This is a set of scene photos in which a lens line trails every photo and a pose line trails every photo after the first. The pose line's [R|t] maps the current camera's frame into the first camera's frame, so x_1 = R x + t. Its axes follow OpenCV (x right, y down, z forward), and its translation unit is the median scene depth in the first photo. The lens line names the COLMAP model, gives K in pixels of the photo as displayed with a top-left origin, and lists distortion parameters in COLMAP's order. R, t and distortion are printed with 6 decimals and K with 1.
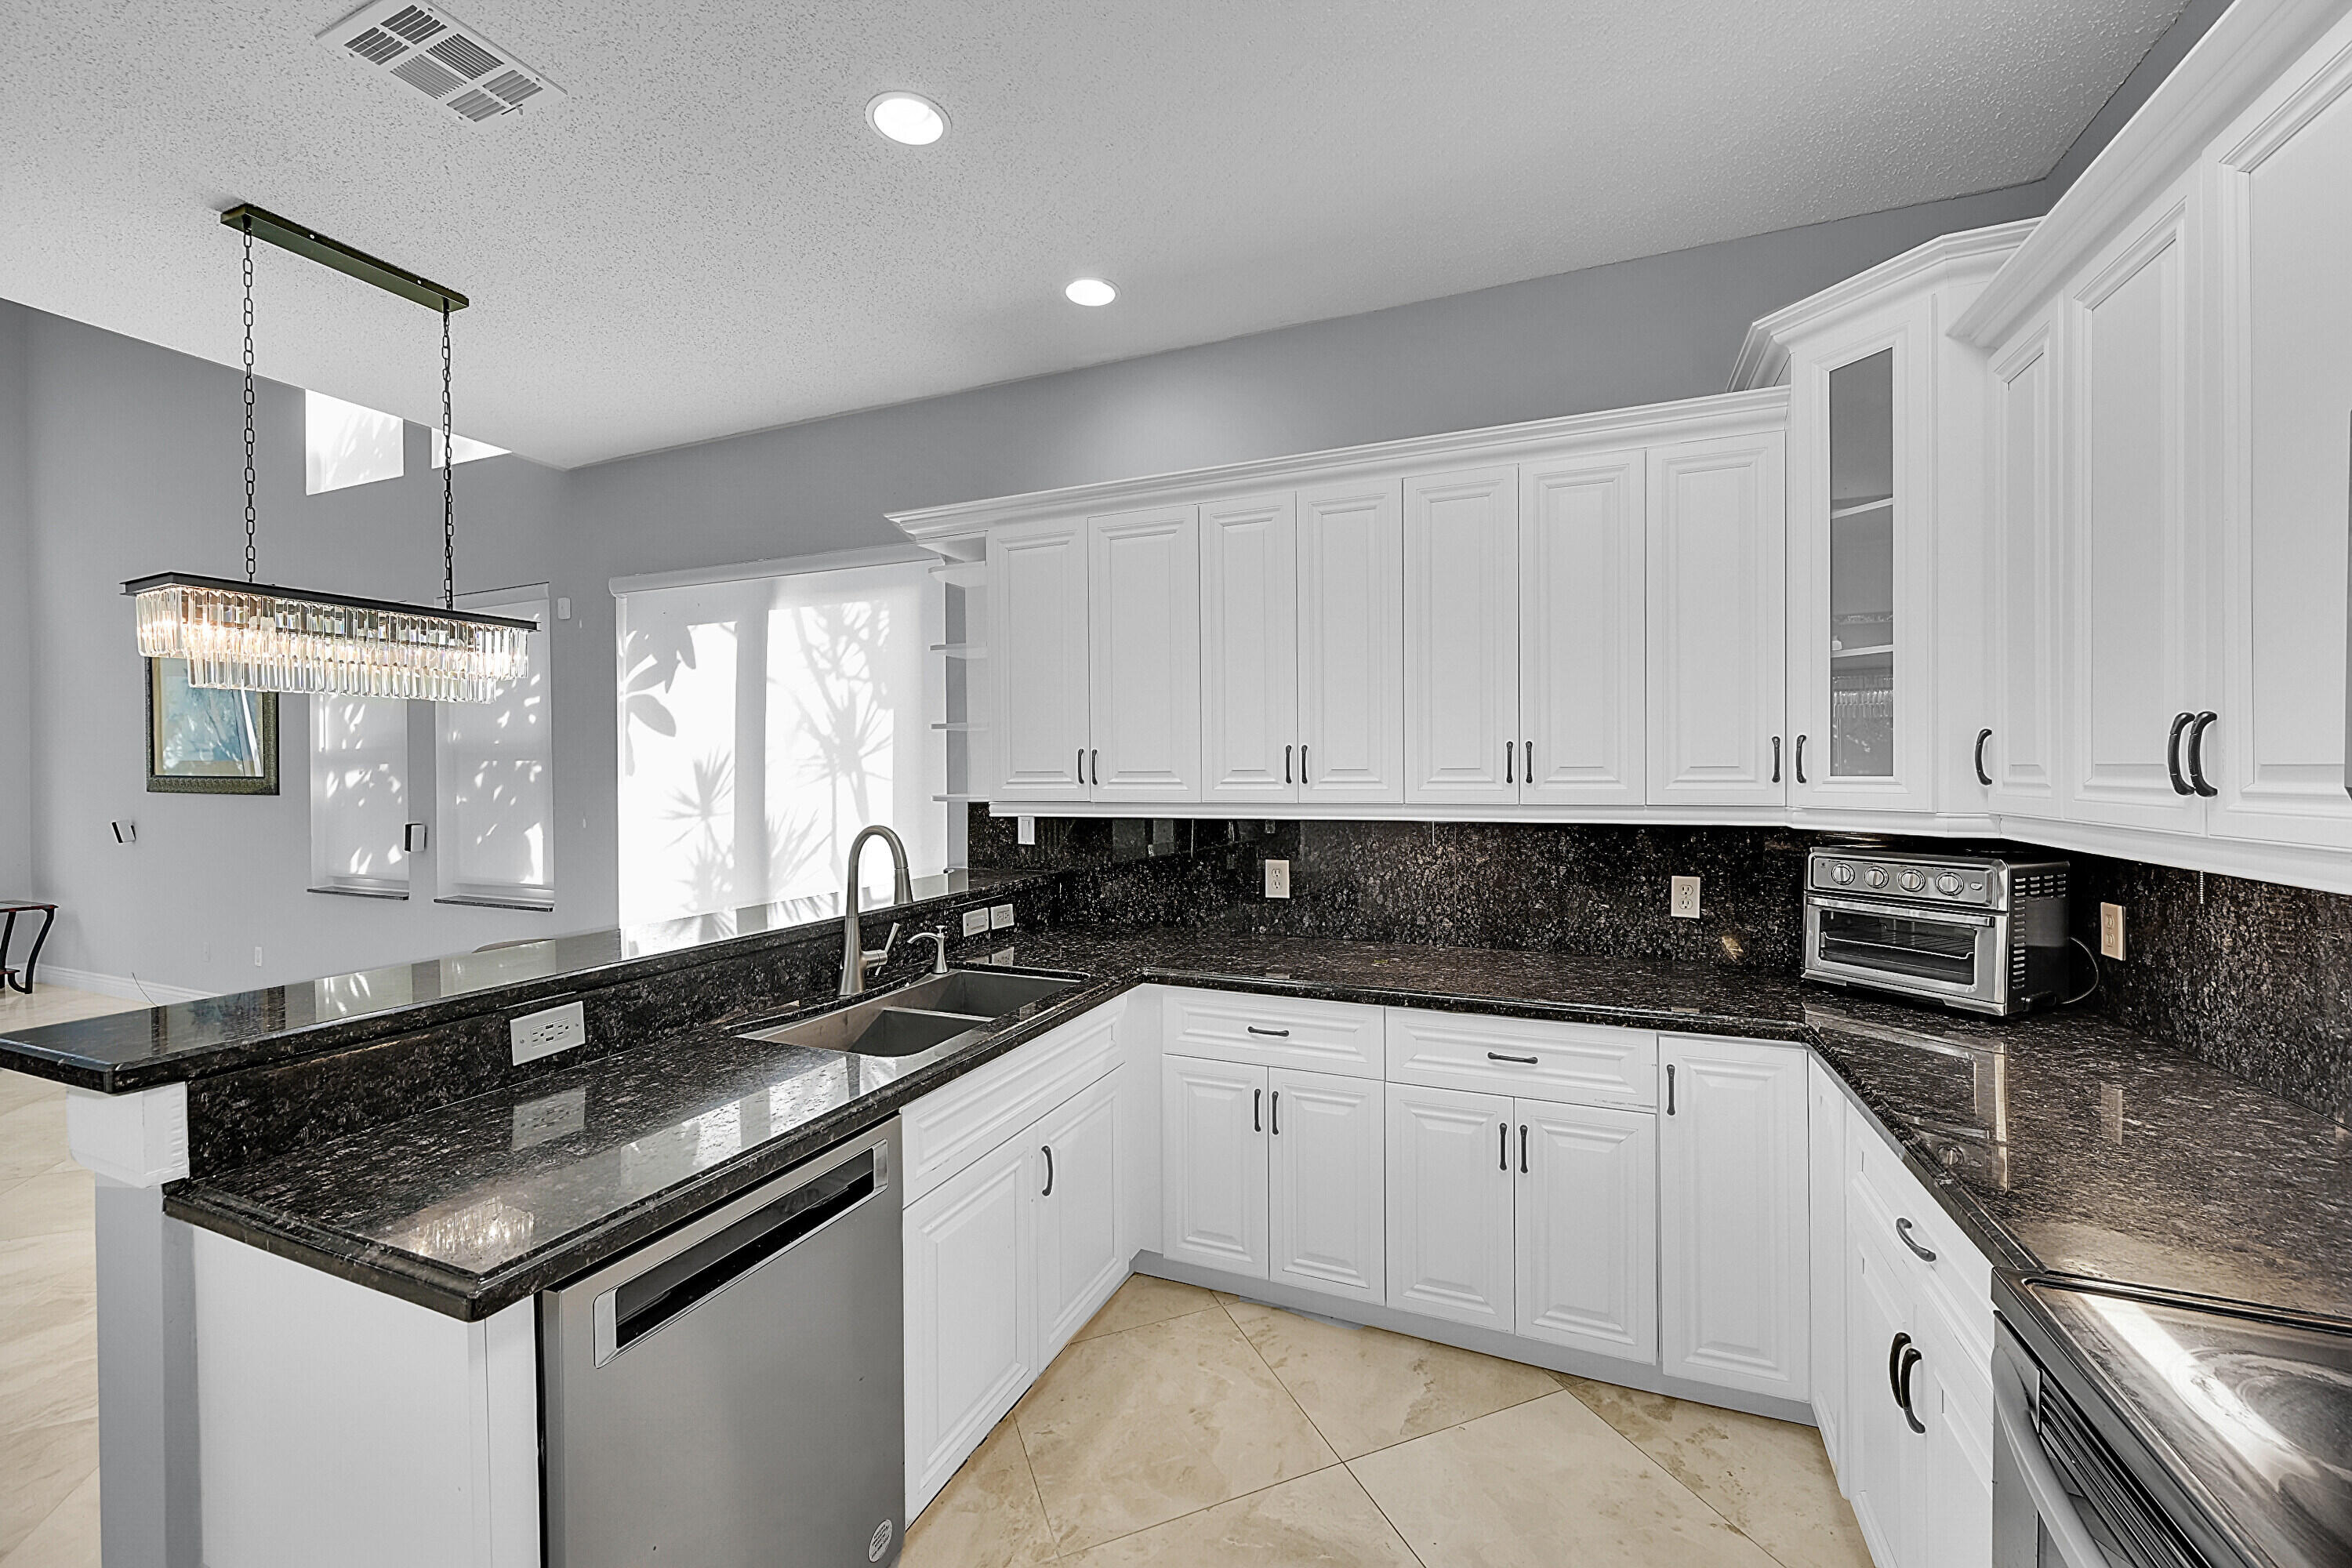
lens RADIAL K [[922.3, 0, 1179.9], [0, 922.3, 771.6], [0, 0, 1]] dist [-0.001058, -0.000807]
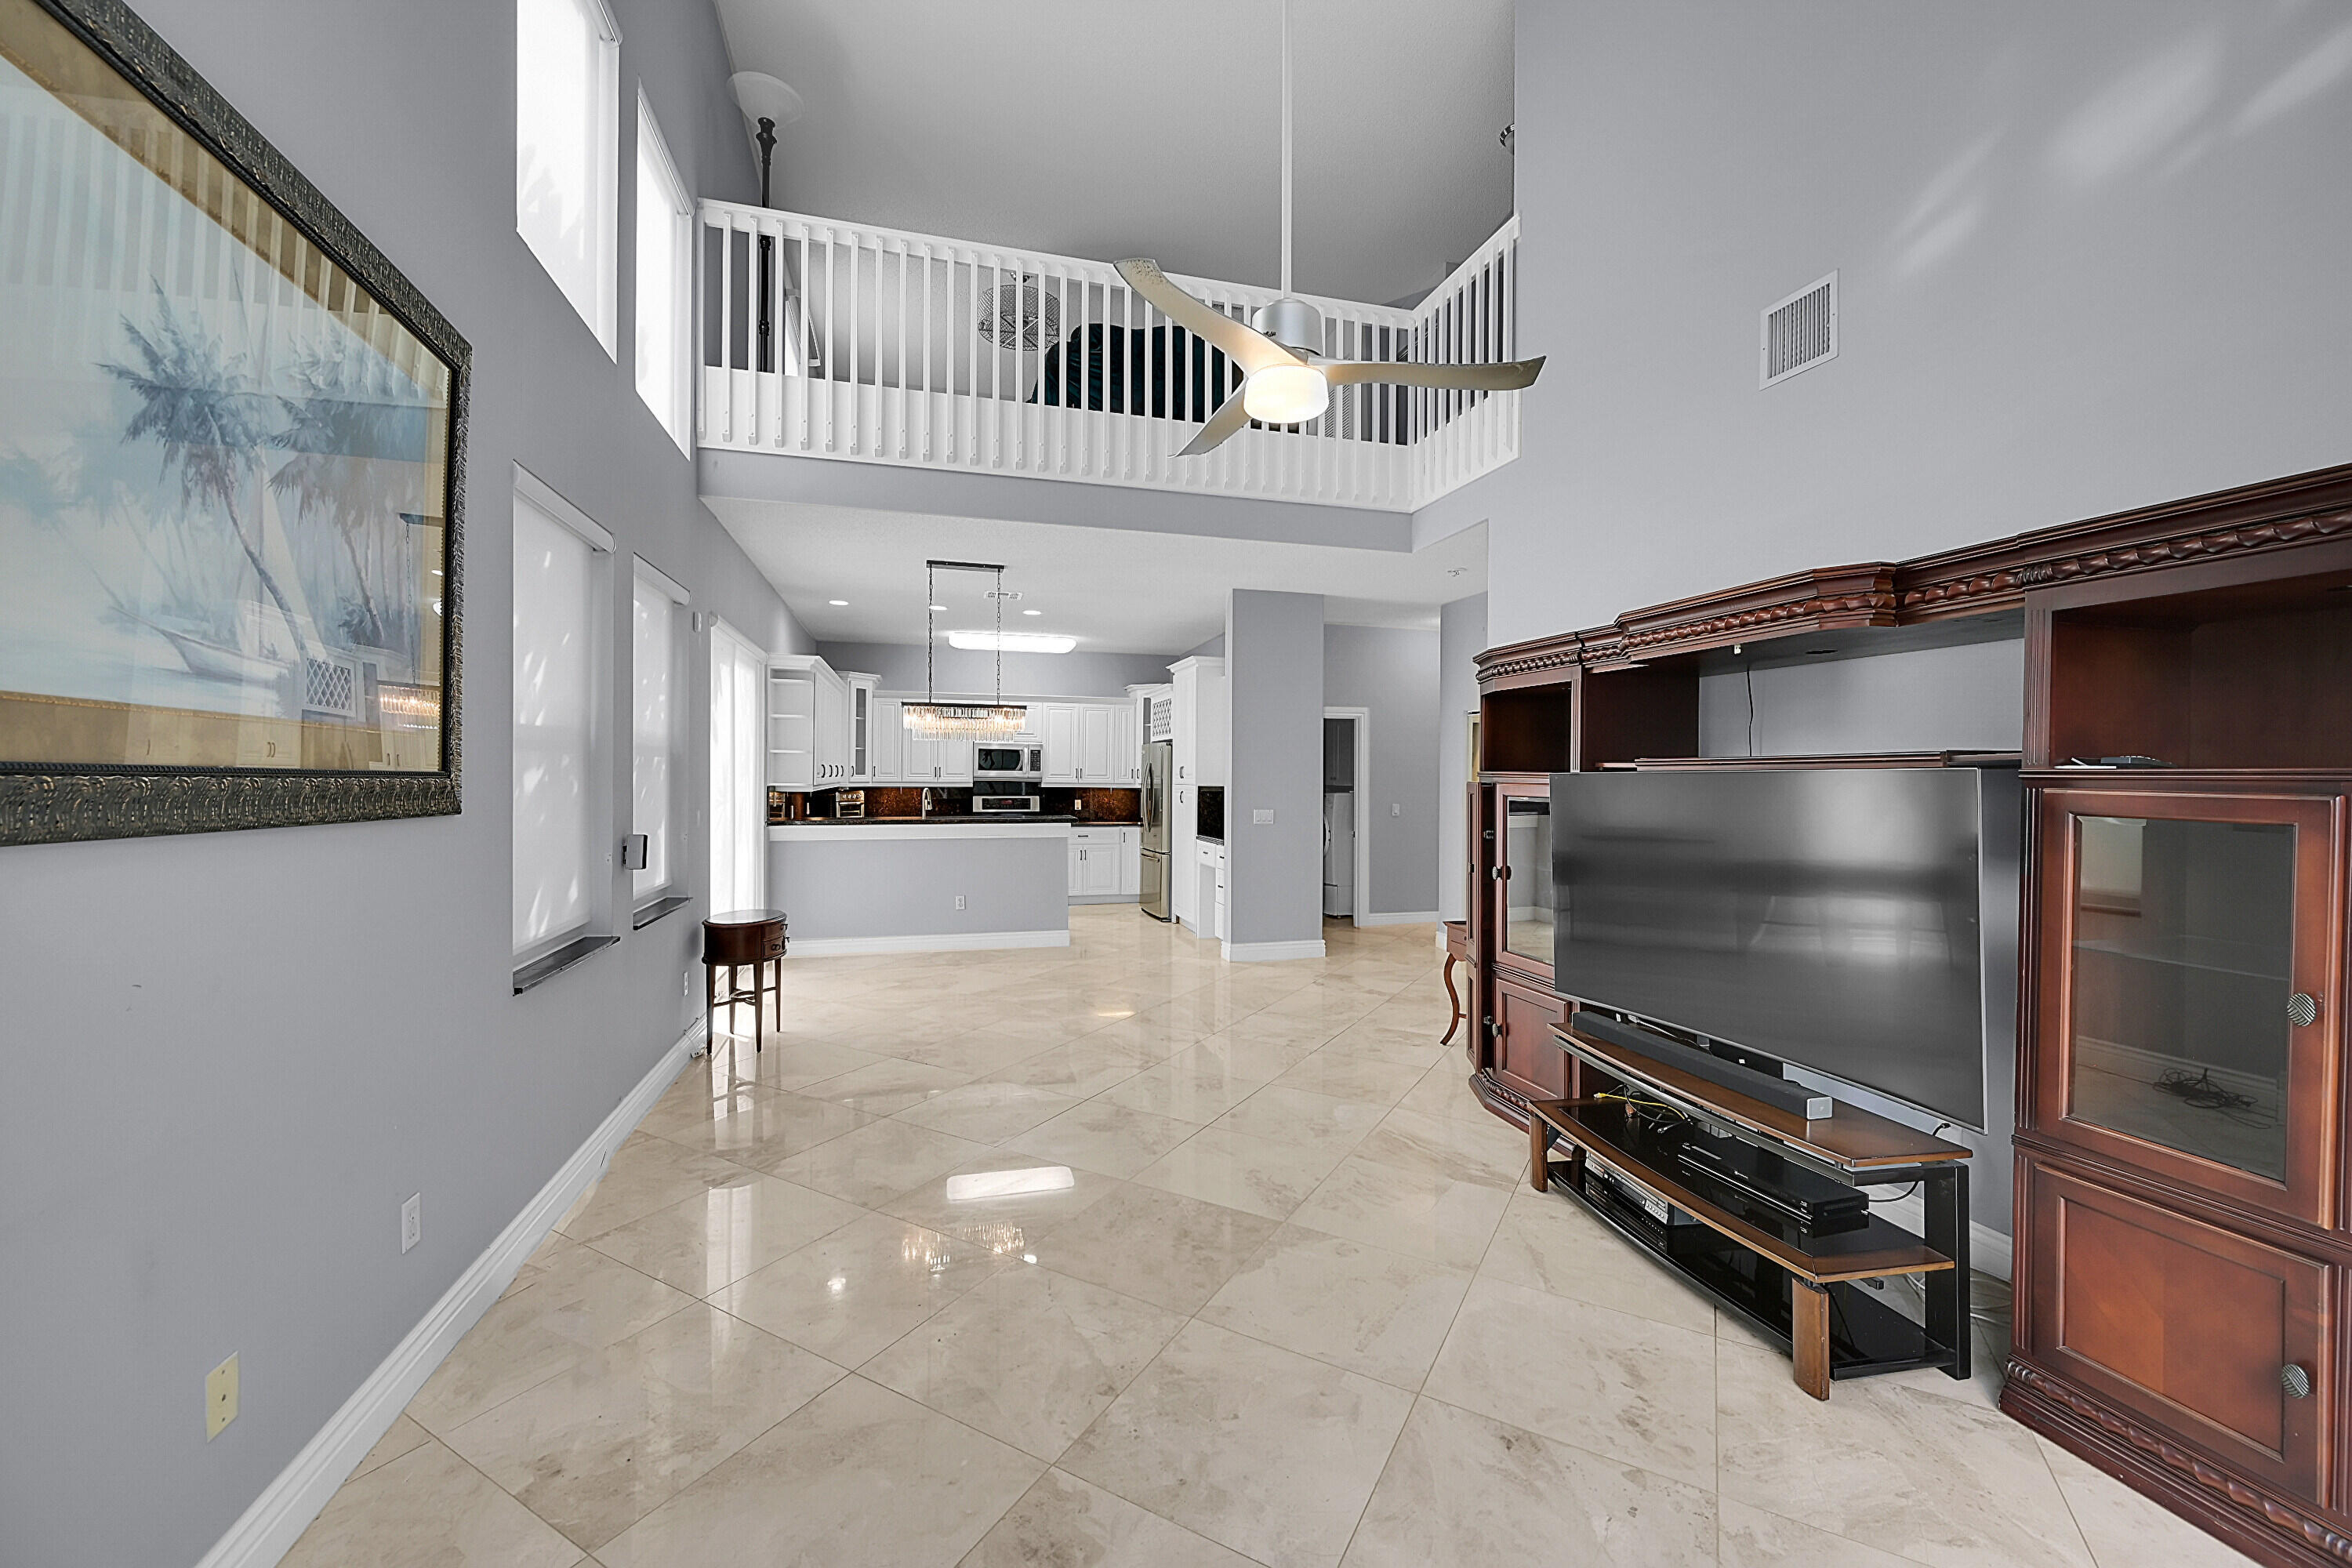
lens RADIAL K [[922.3, 0, 1183.8], [0, 922.3, 779.8], [0, 0, 1]] dist [-0.001058, -0.000807]
pose [[-0.616512, -0.003036, 0.787340, -3.110458], [-0.001868, 0.999995, 0.002393, 0.012249], [-0.787343, 0.000004, -0.616515, 1.999827]]
